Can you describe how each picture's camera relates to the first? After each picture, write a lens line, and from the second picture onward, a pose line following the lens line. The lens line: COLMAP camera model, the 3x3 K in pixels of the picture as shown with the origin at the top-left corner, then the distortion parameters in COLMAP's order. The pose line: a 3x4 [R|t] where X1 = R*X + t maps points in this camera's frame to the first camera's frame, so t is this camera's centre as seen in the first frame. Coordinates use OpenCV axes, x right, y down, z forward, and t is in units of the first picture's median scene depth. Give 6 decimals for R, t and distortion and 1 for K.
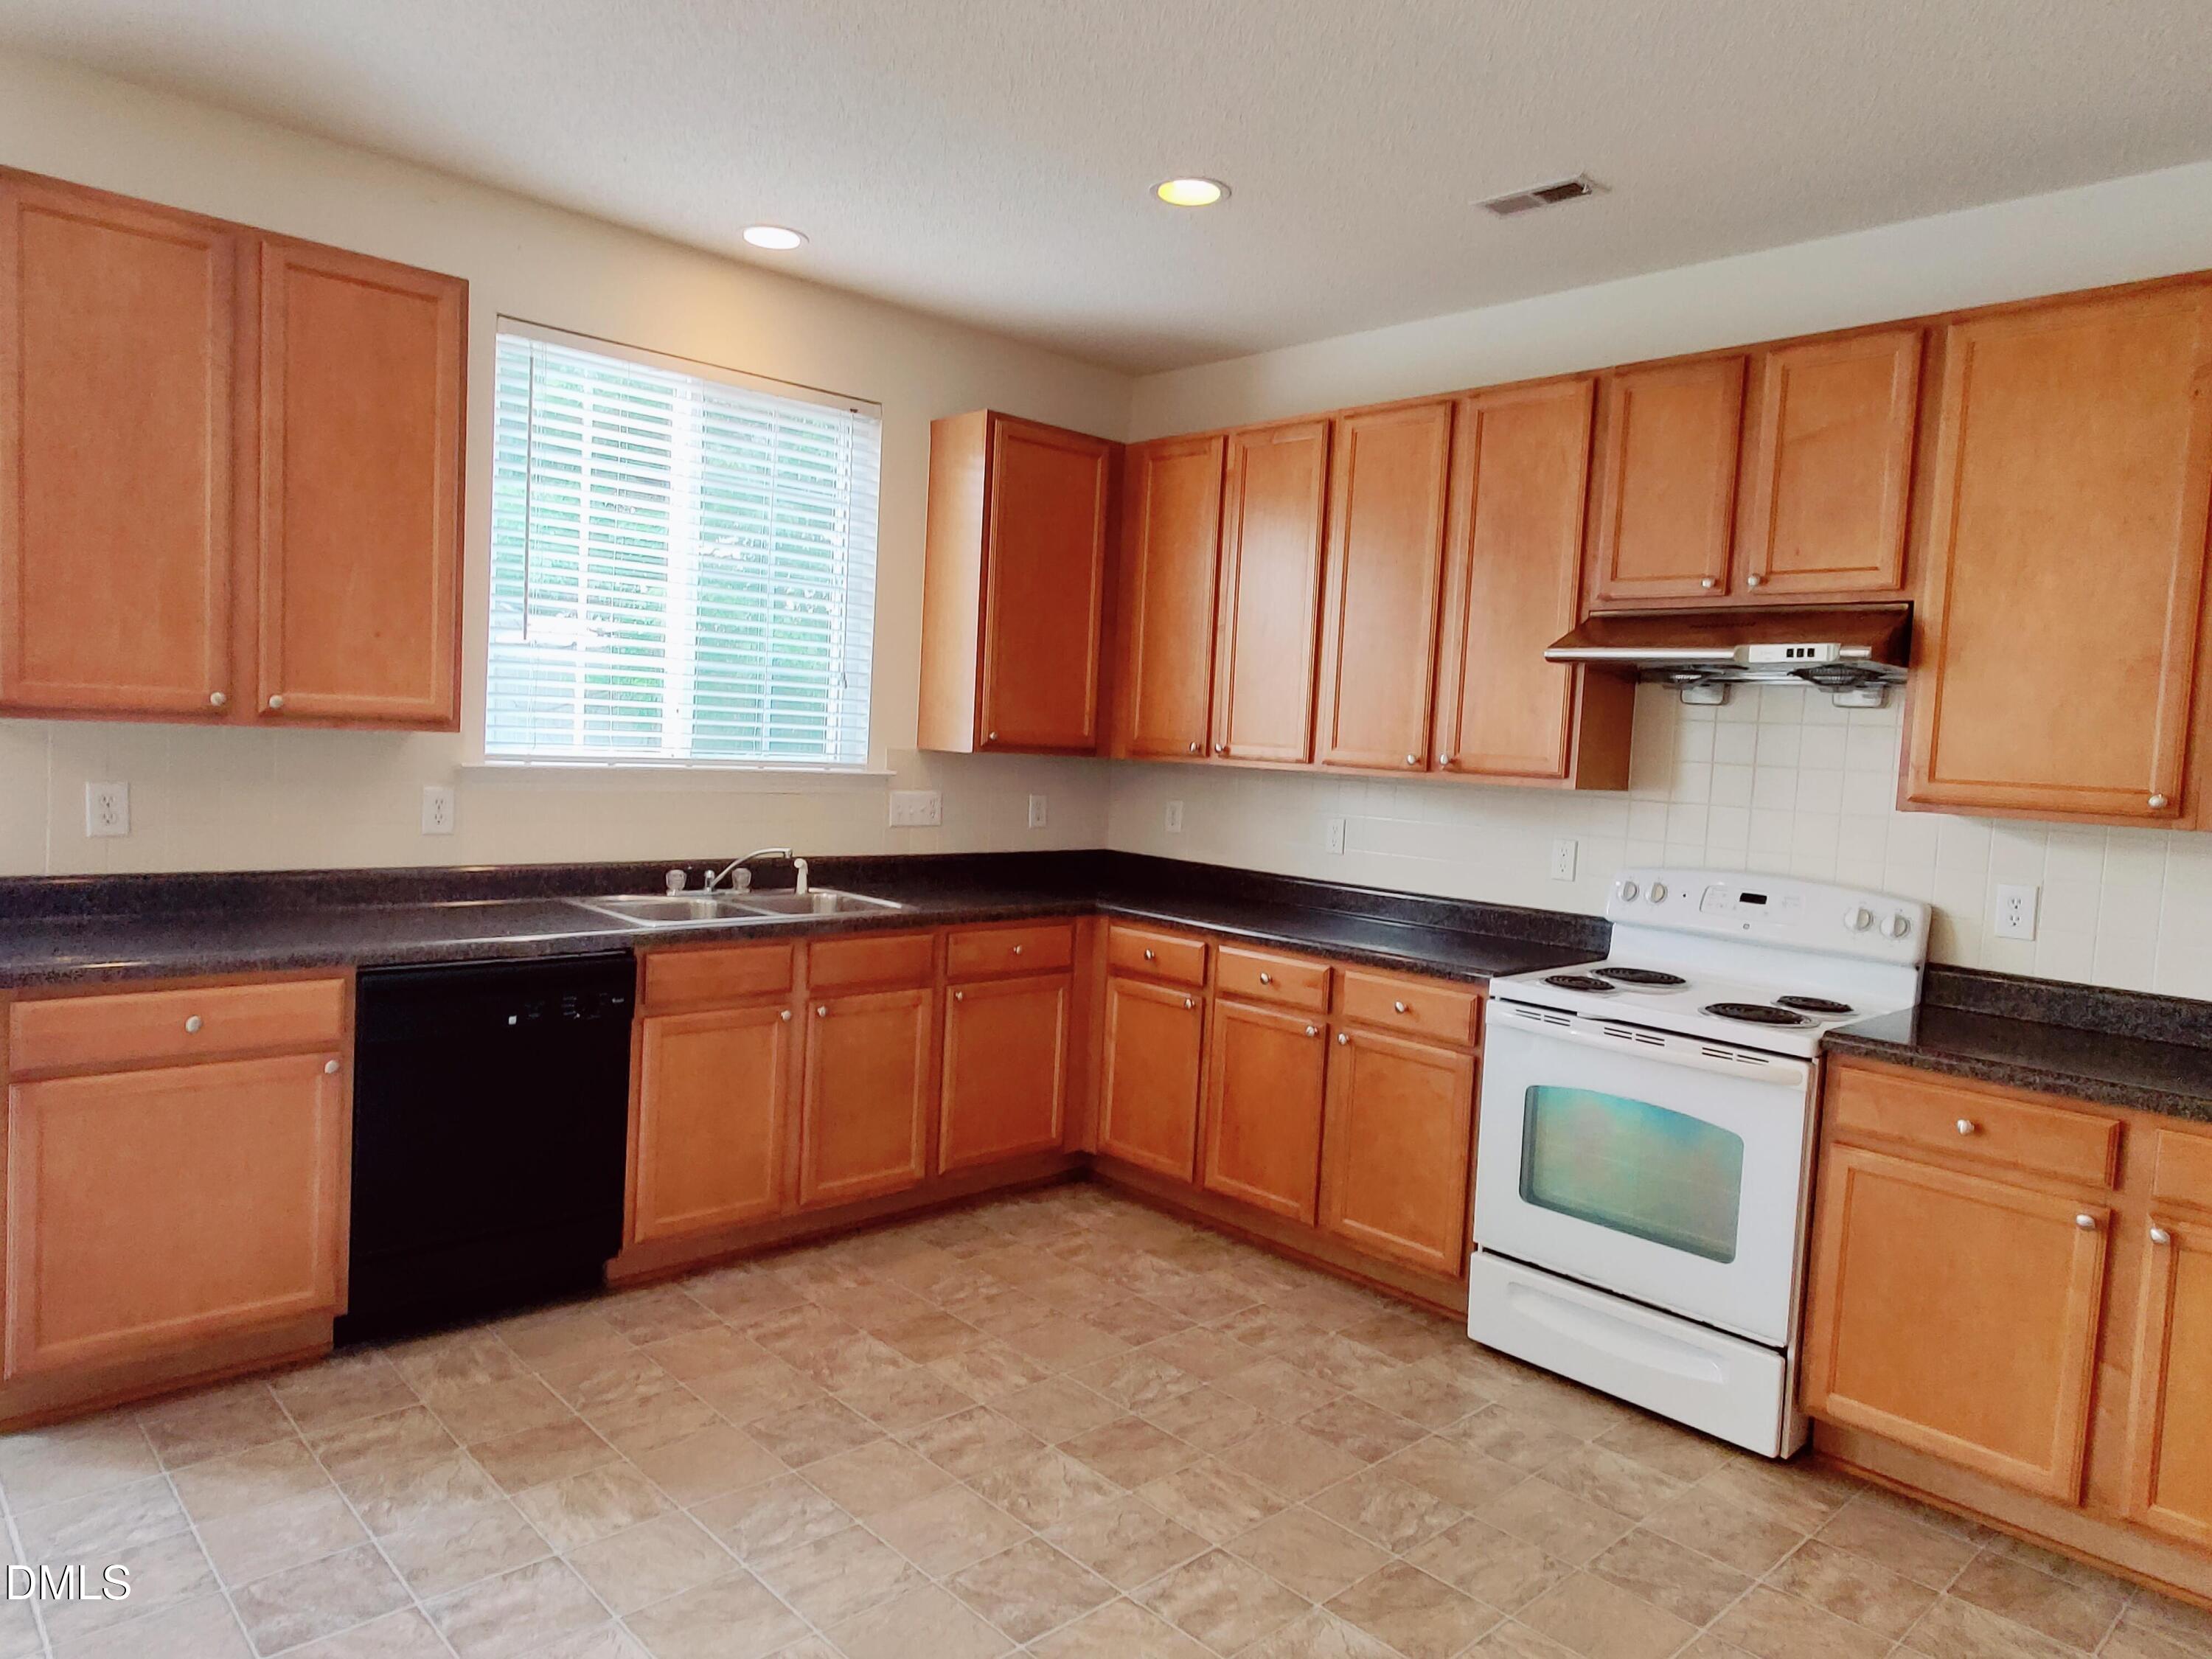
lens RADIAL K [[1427.8, 0, 1109.7], [0, 1427.8, 830.4], [0, 0, 1]] dist [0.003066, 0.001397]
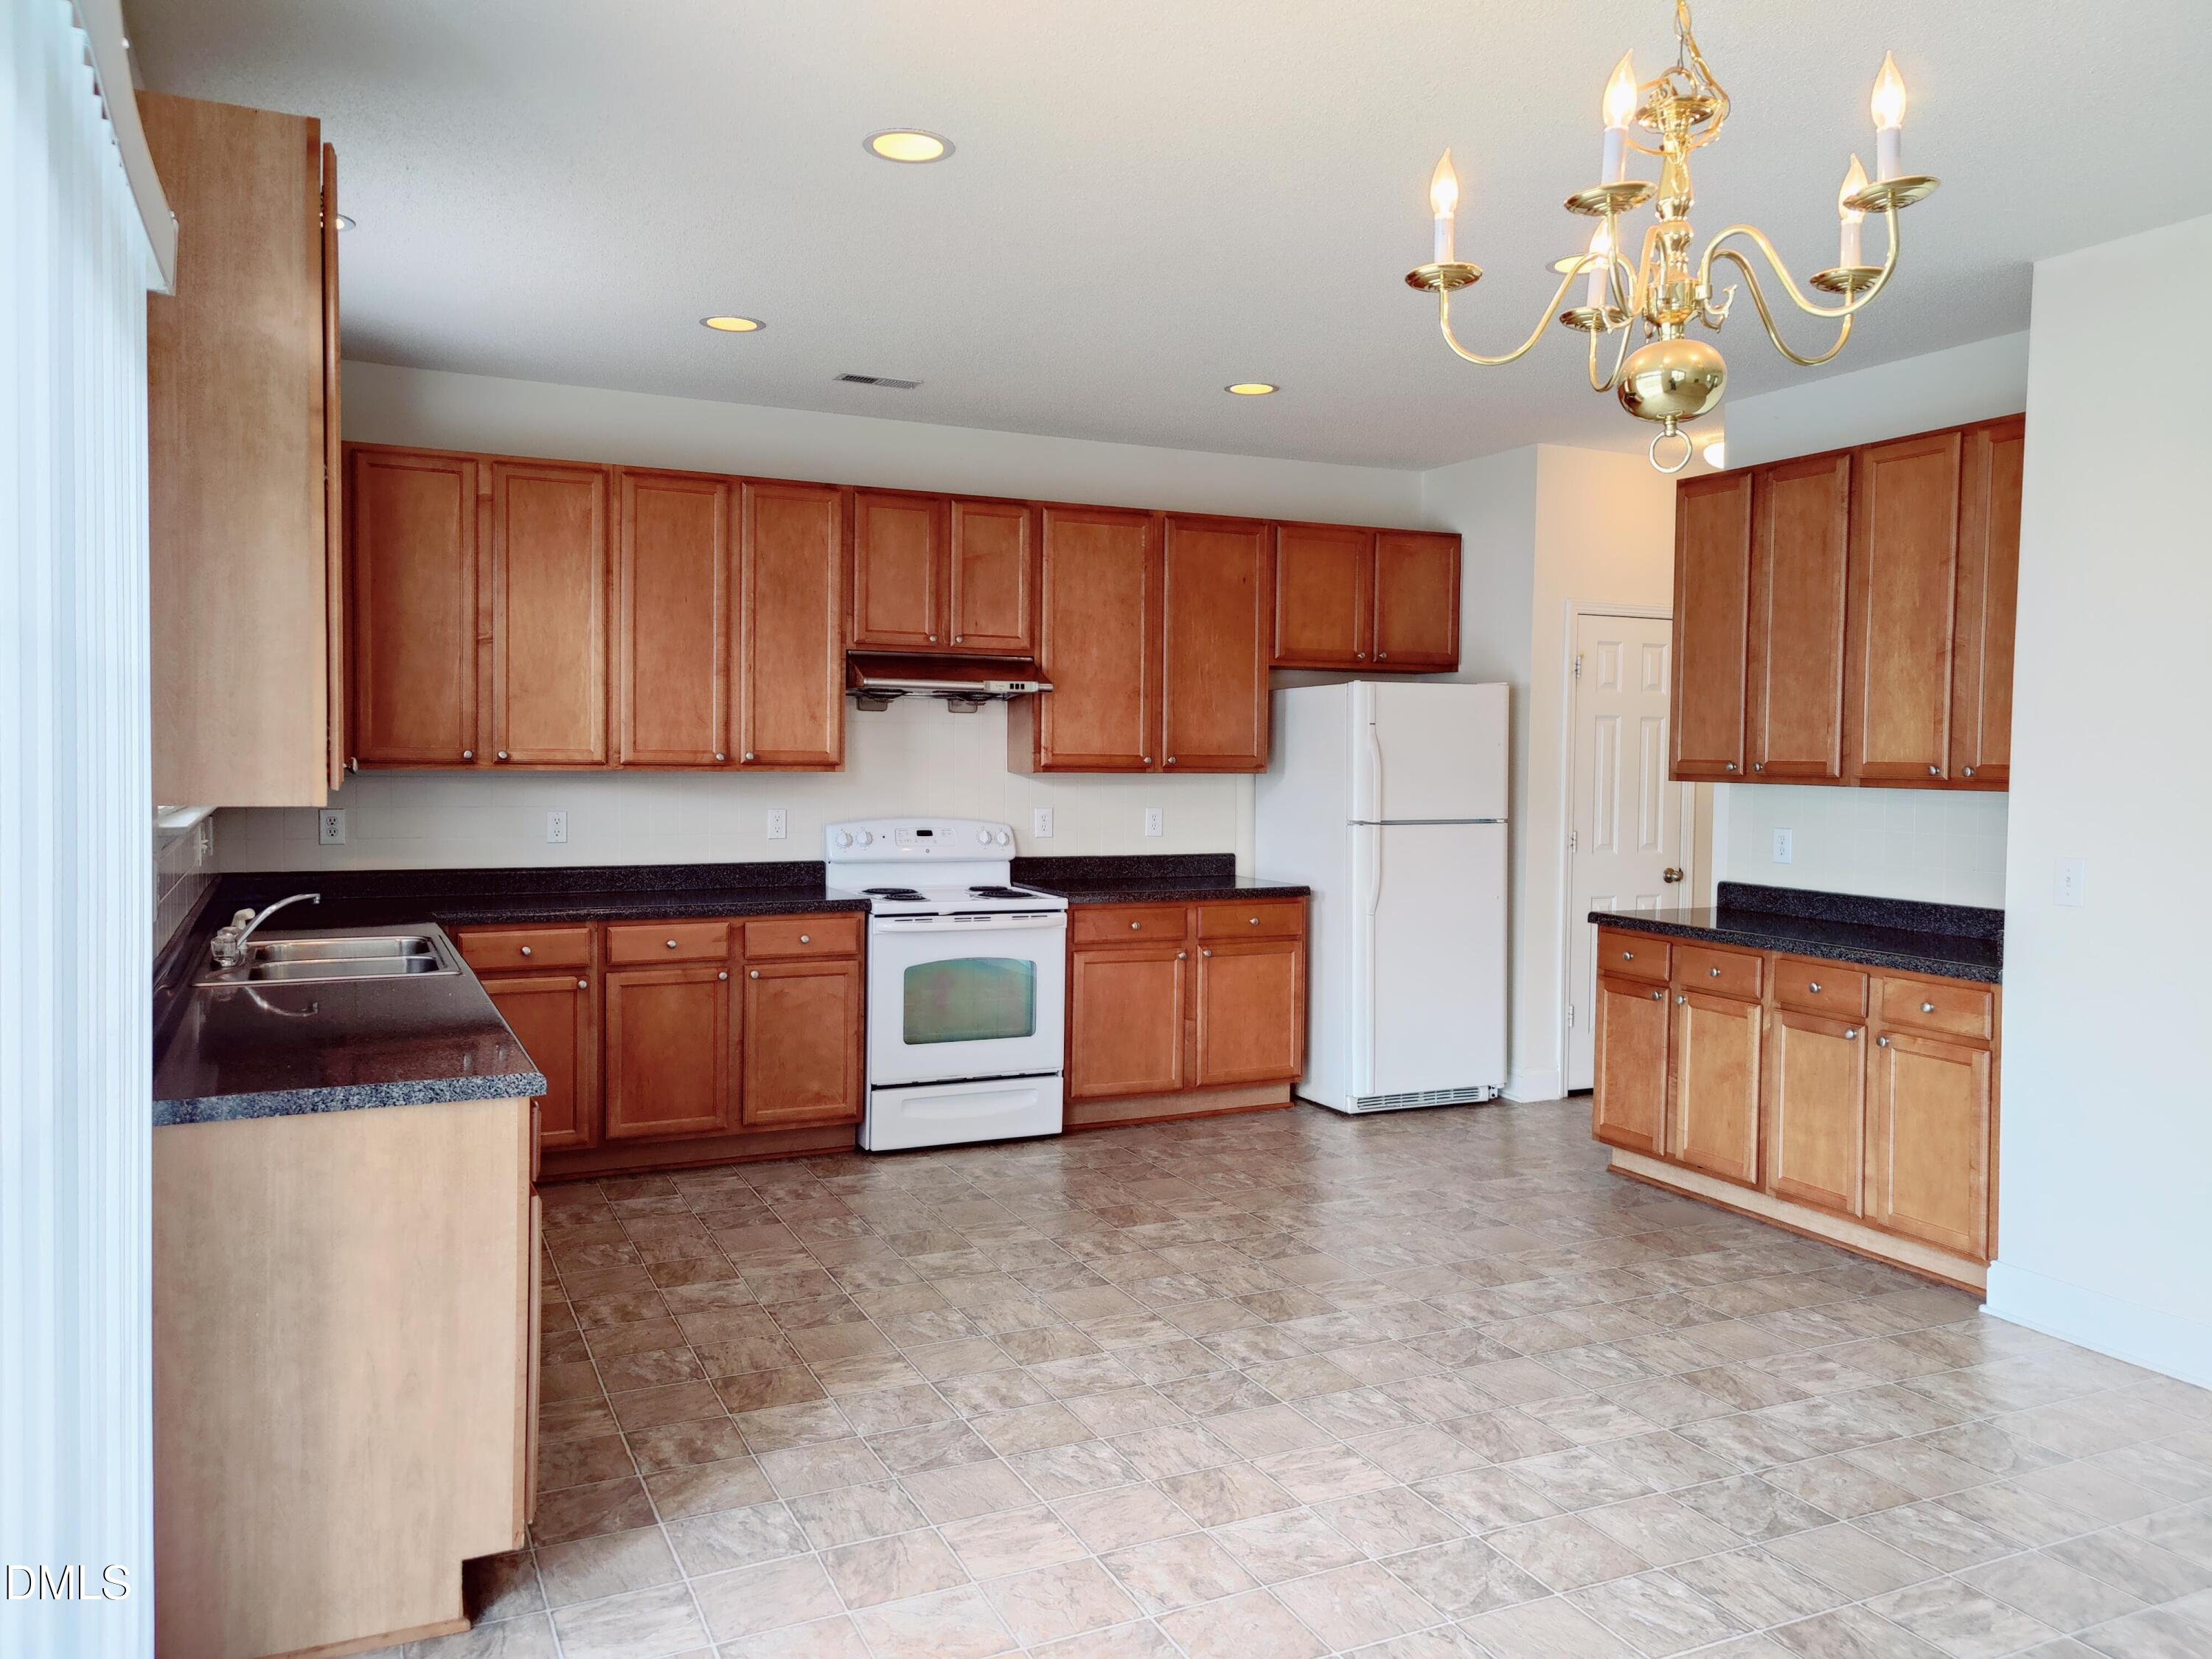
lens RADIAL K [[1633.5, 0, 1110.7], [0, 1633.5, 821.0], [0, 0, 1]] dist [0.008452, 0.002693]
pose [[0.305646, -0.088313, 0.948041, -1.390008], [0.068790, 0.995135, 0.070522, -0.091939], [-0.949657, 0.043661, 0.310235, 0.270446]]
